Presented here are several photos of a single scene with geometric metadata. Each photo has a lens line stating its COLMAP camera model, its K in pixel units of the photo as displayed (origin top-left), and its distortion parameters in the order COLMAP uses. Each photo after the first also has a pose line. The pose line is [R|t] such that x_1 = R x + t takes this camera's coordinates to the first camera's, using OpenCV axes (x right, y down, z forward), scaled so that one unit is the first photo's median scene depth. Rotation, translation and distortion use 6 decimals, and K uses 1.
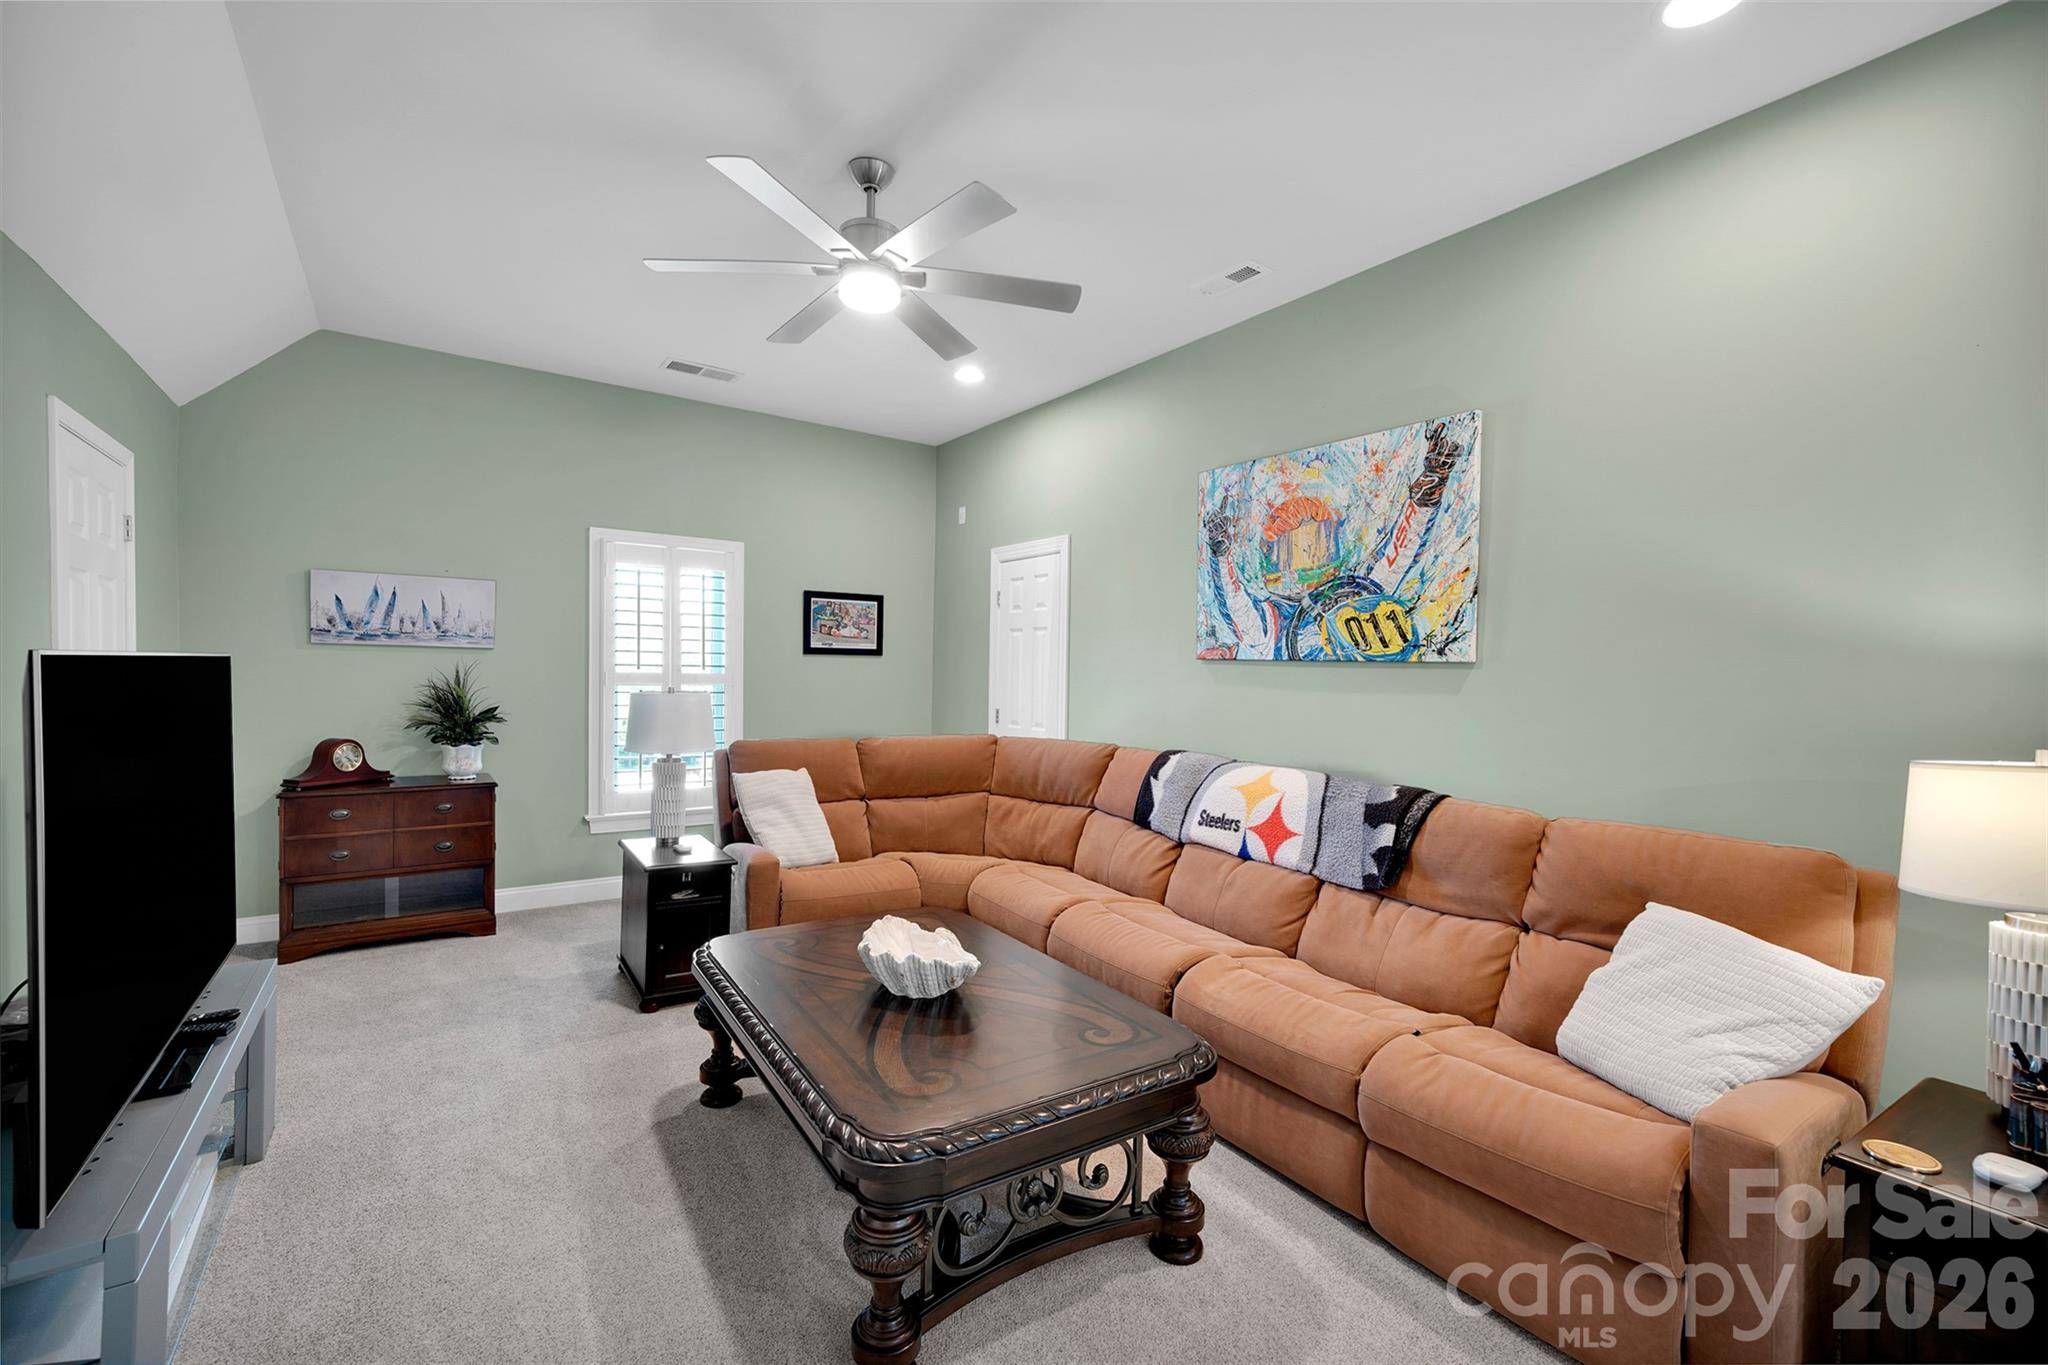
lens RADIAL K [[864.2, 0, 1017.7], [0, 864.2, 684.2], [0, 0, 1]] dist [-0.001969, 0.002012]
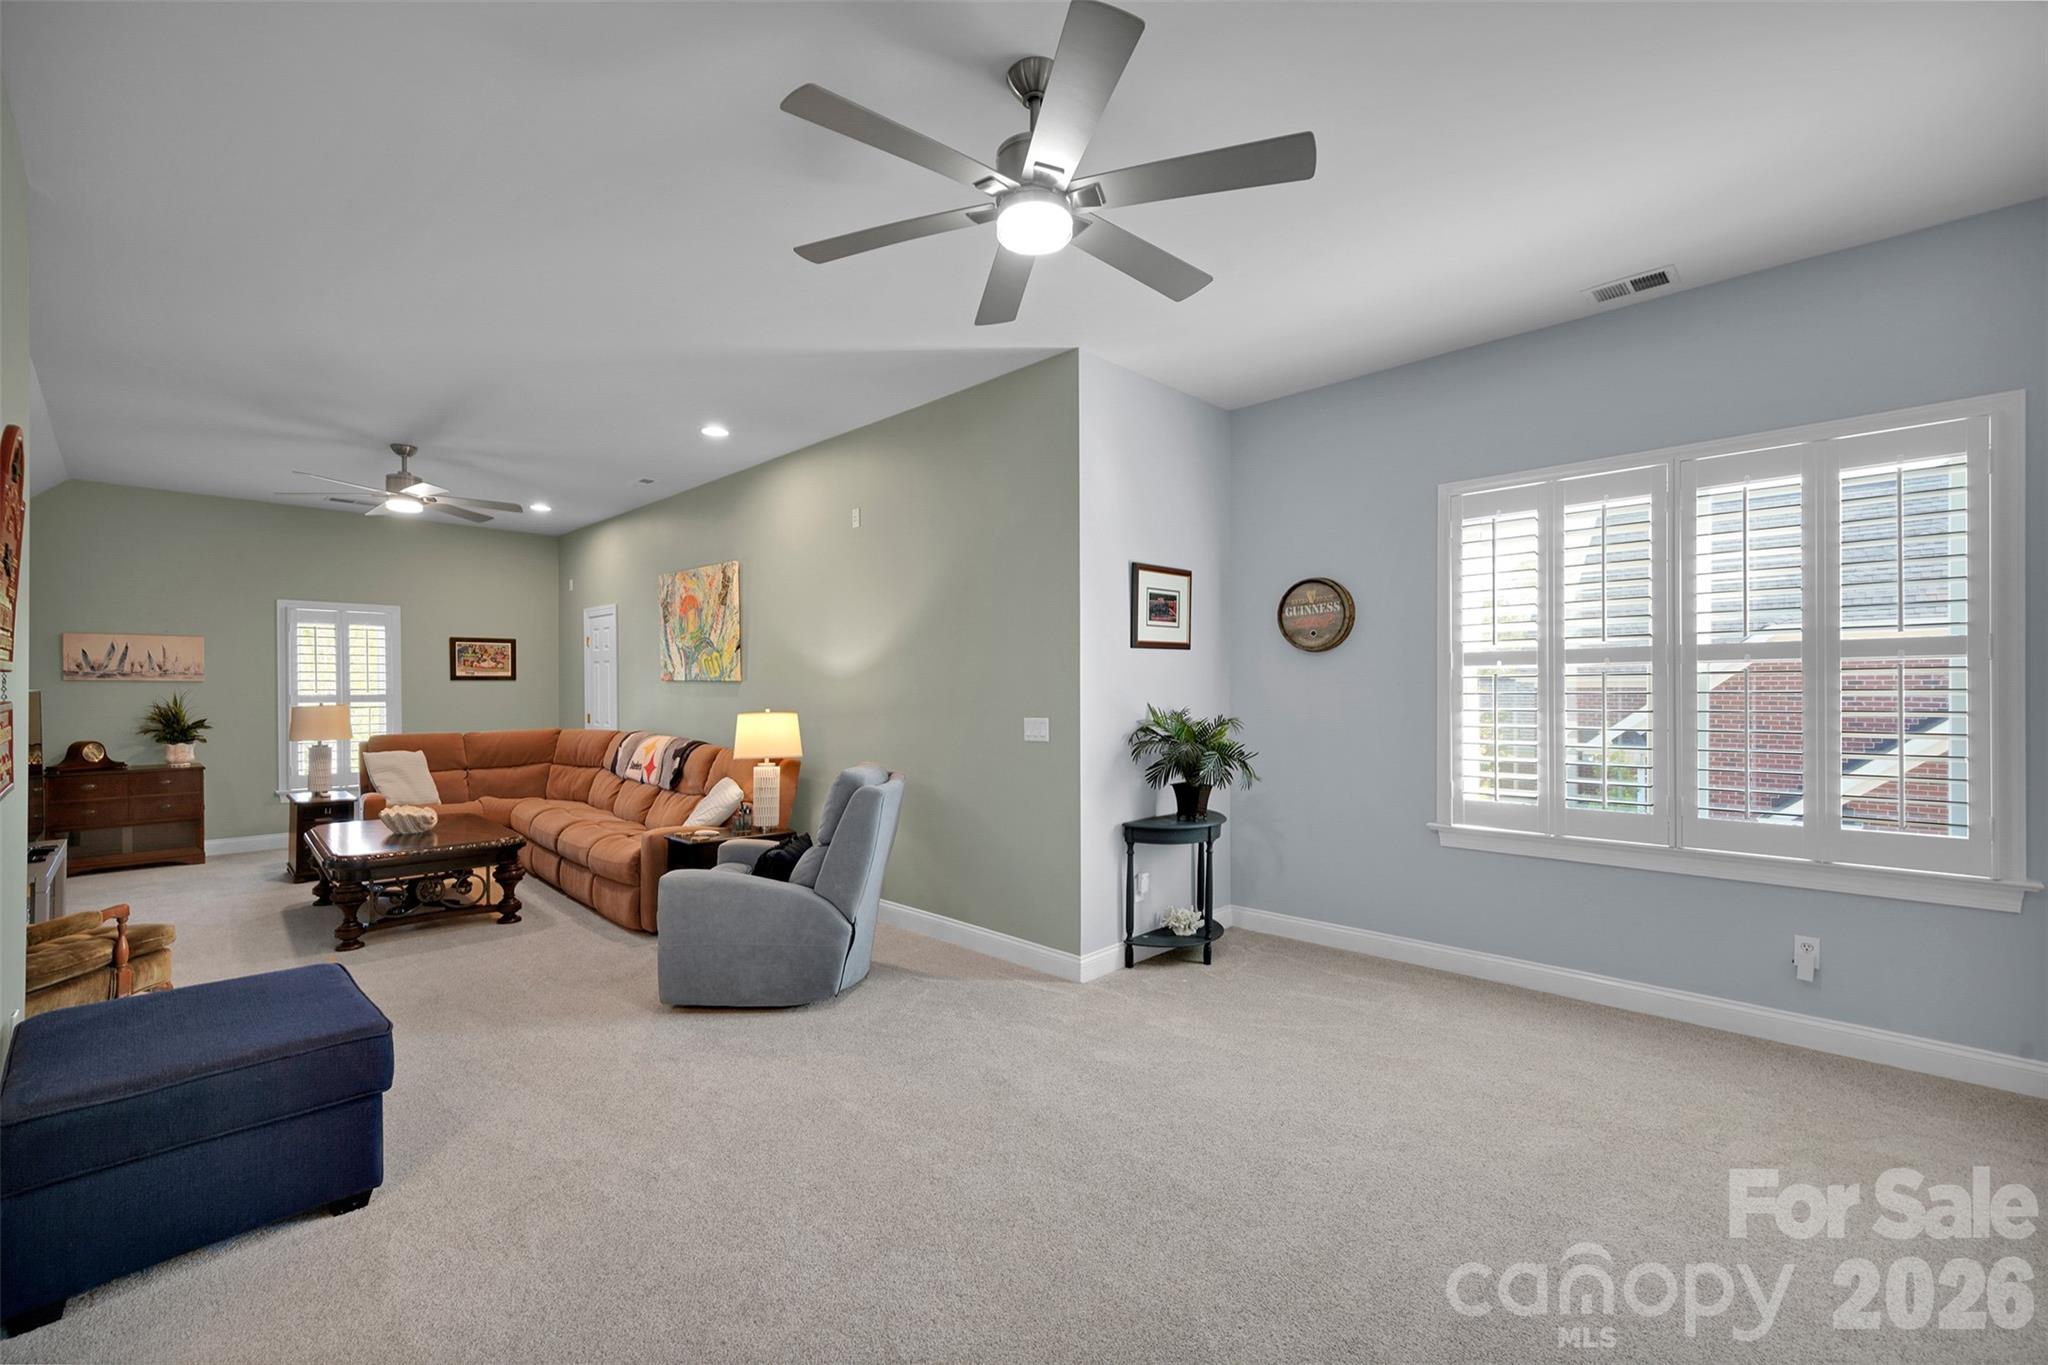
lens RADIAL K [[864.2, 0, 1012.3], [0, 864.2, 688.6], [0, 0, 1]] dist [-0.001969, 0.002012]
pose [[0.982004, -0.019907, 0.187809, 0.551646], [0.022208, 0.999702, -0.010158, 0.020146], [-0.187551, 0.014146, 0.982153, -0.828654]]
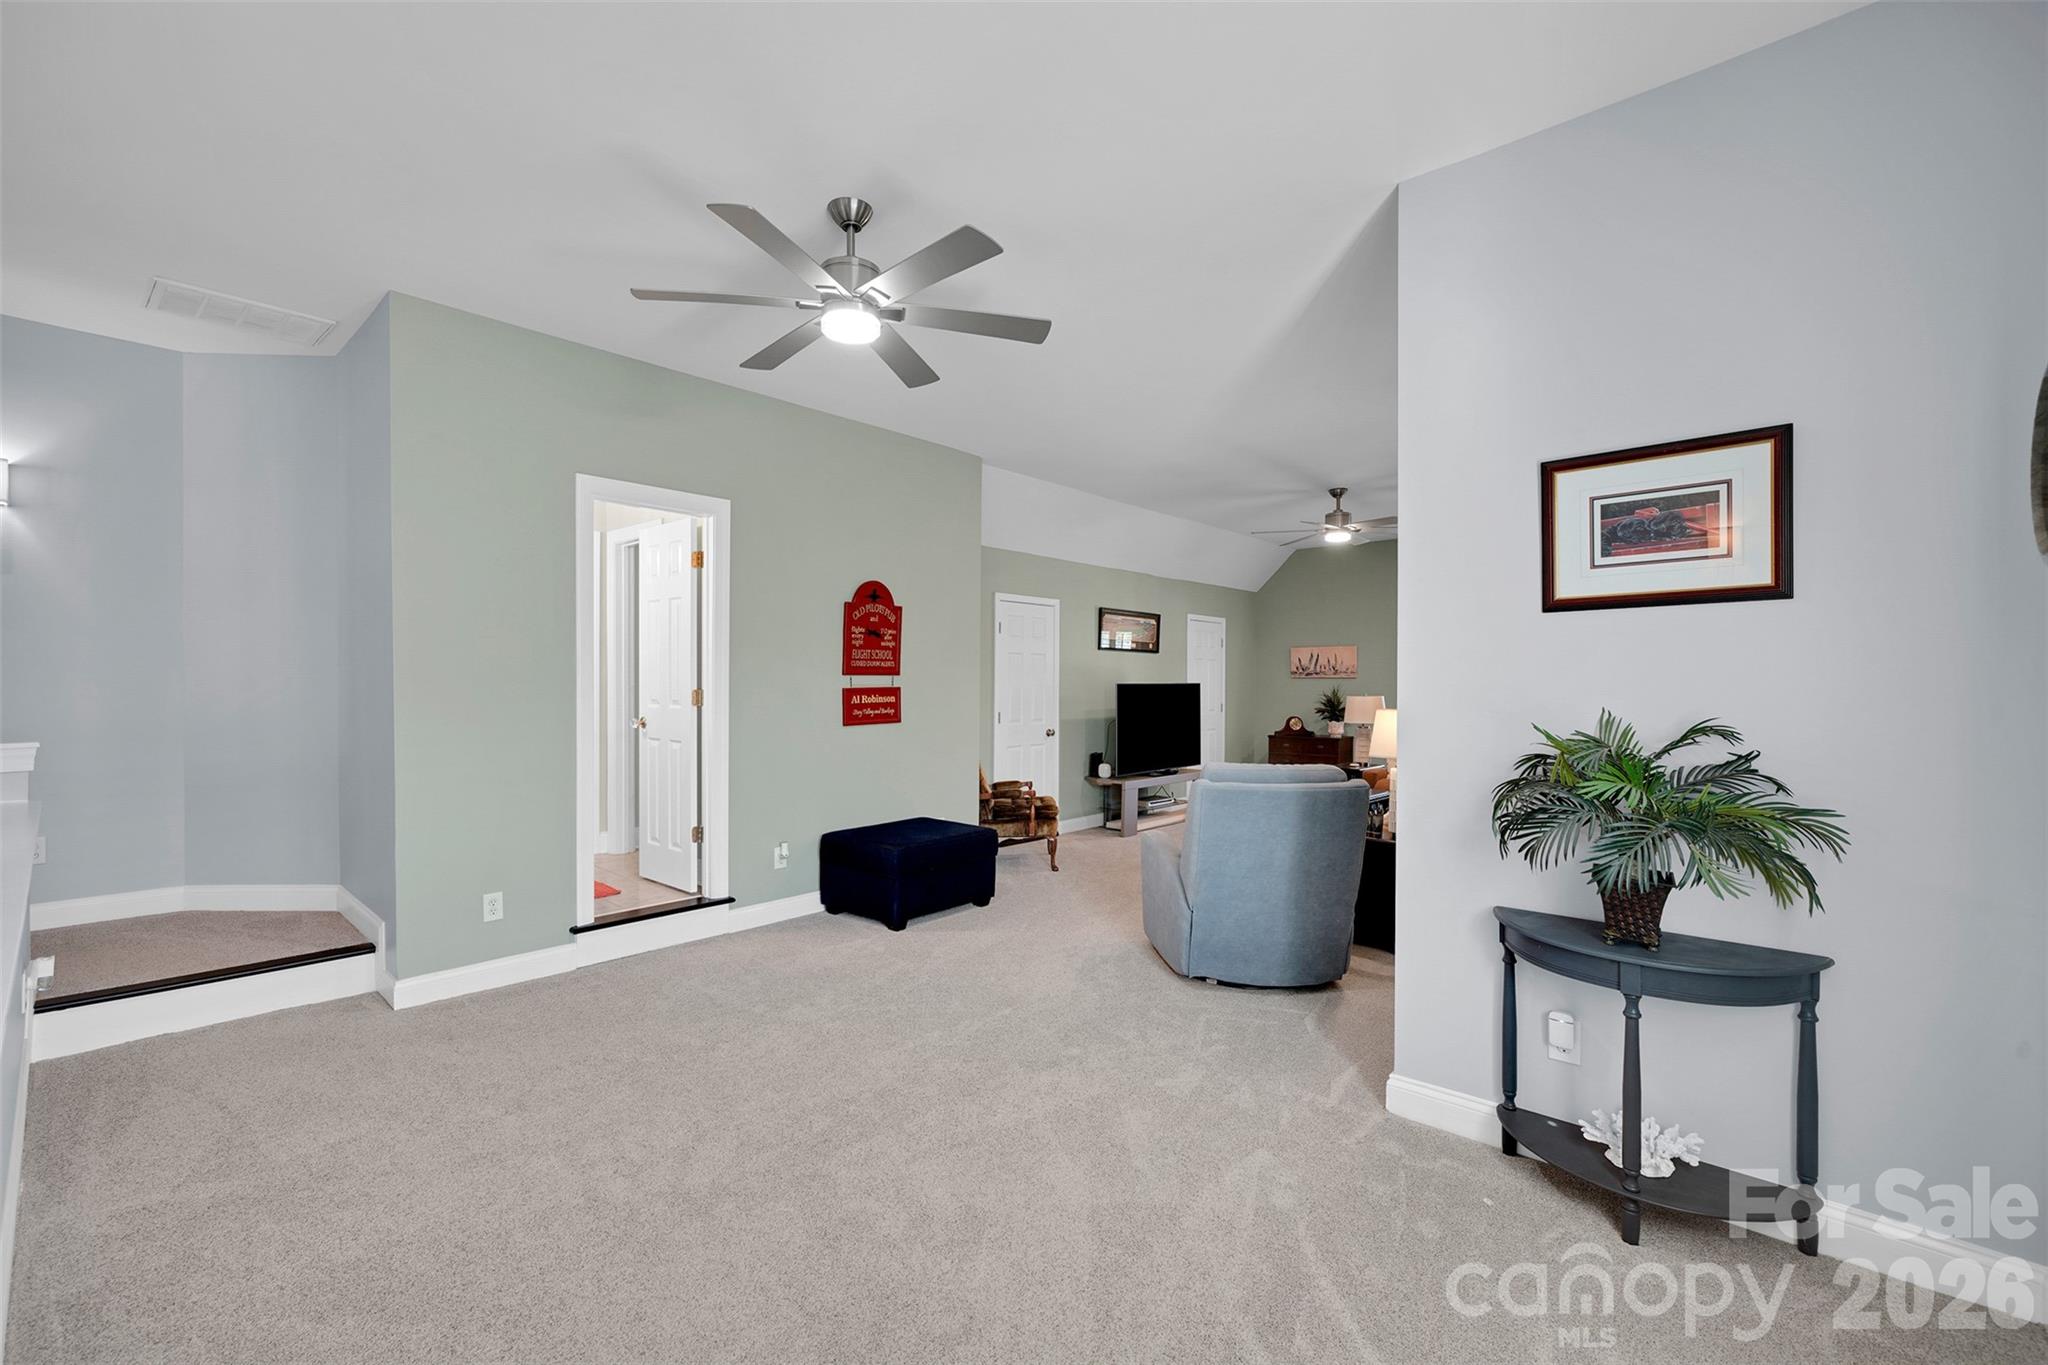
lens RADIAL K [[864.2, 0, 1010.0], [0, 864.2, 693.3], [0, 0, 1]] dist [-0.001969, 0.002012]
pose [[0.234297, -0.005105, -0.972152, 1.354482], [-0.014470, 0.999857, -0.008738, 0.029924], [0.972057, 0.016114, 0.234190, -0.349657]]
